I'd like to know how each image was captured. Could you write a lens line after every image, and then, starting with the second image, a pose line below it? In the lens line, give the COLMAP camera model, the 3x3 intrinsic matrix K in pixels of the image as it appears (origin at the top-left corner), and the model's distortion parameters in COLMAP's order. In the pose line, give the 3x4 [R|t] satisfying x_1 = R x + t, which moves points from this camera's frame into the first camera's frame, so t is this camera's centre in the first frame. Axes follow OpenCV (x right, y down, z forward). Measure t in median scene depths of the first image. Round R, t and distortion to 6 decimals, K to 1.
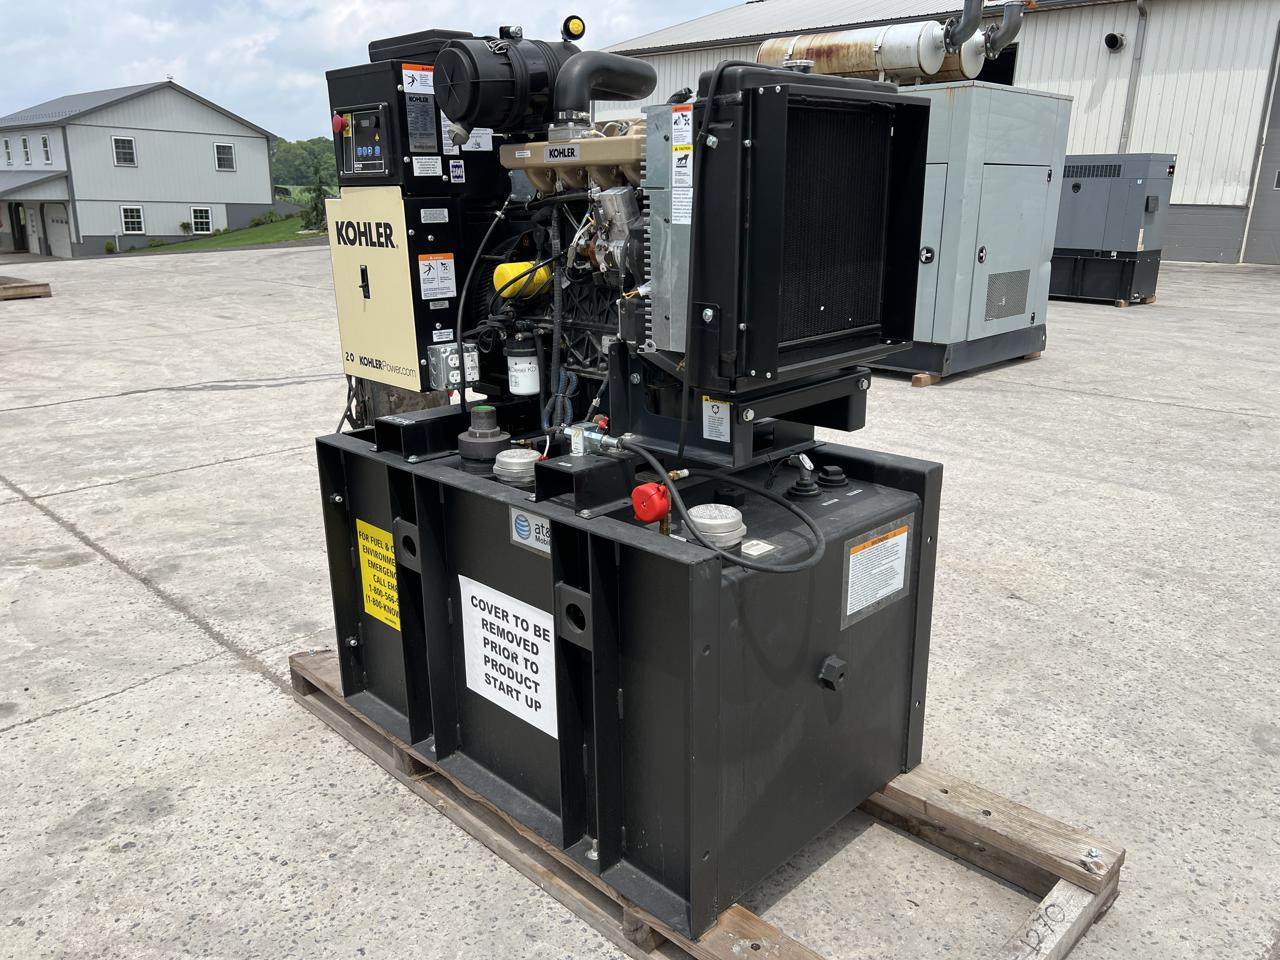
lens RADIAL K [[979.2, 0, 646.7], [0, 979.2, 479.5], [0, 0, 1]] dist [0.039390, -0.038712]
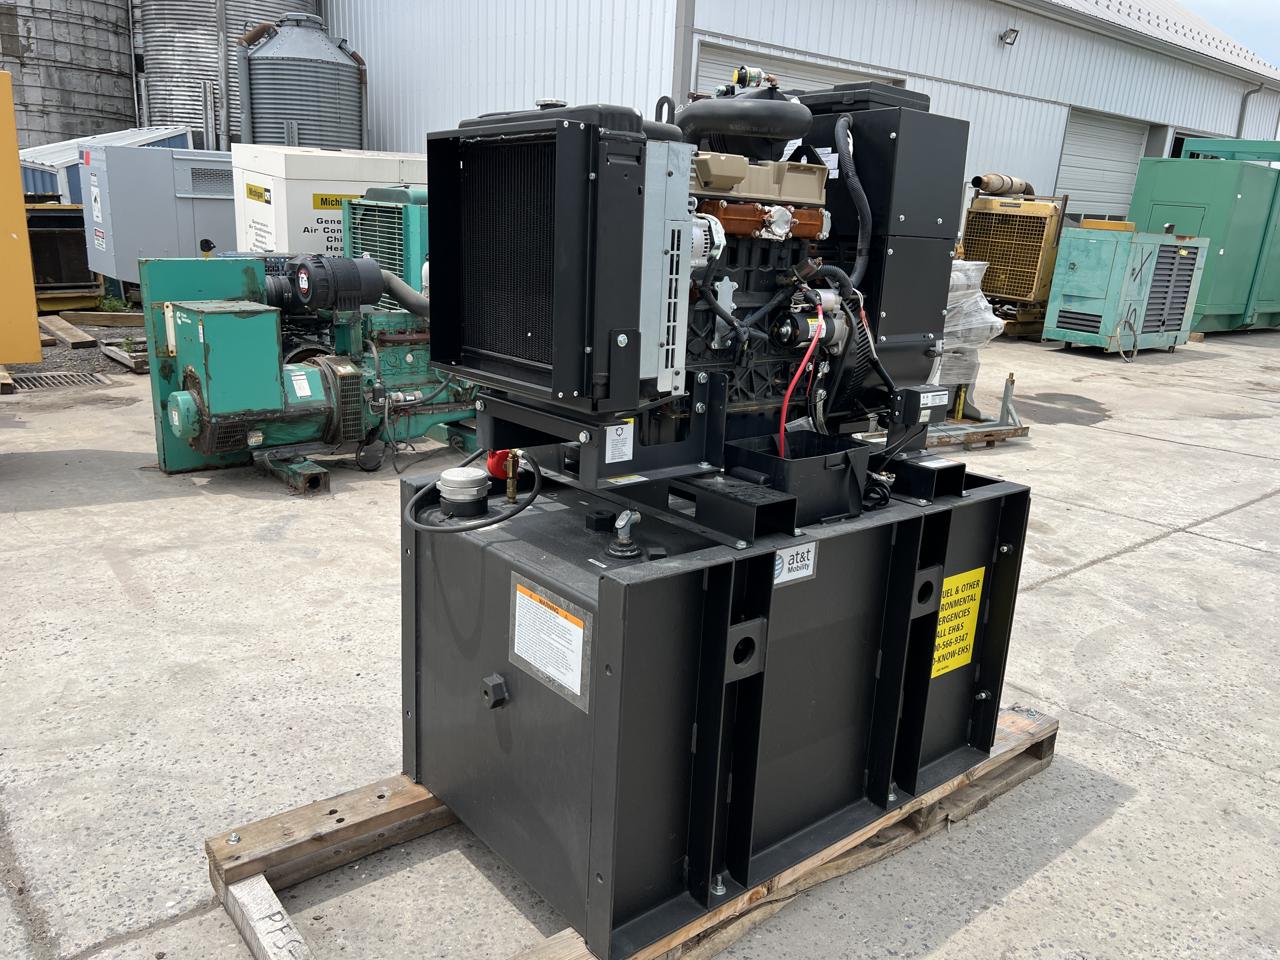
lens RADIAL K [[979.2, 0, 628.6], [0, 979.2, 475.8], [0, 0, 1]] dist [0.039390, -0.038712]
pose [[-0.095497, 0.252985, -0.962746, 0.967696], [-0.321766, 0.907399, 0.270358, -0.284752], [0.941991, 0.335598, -0.005252, 0.937075]]
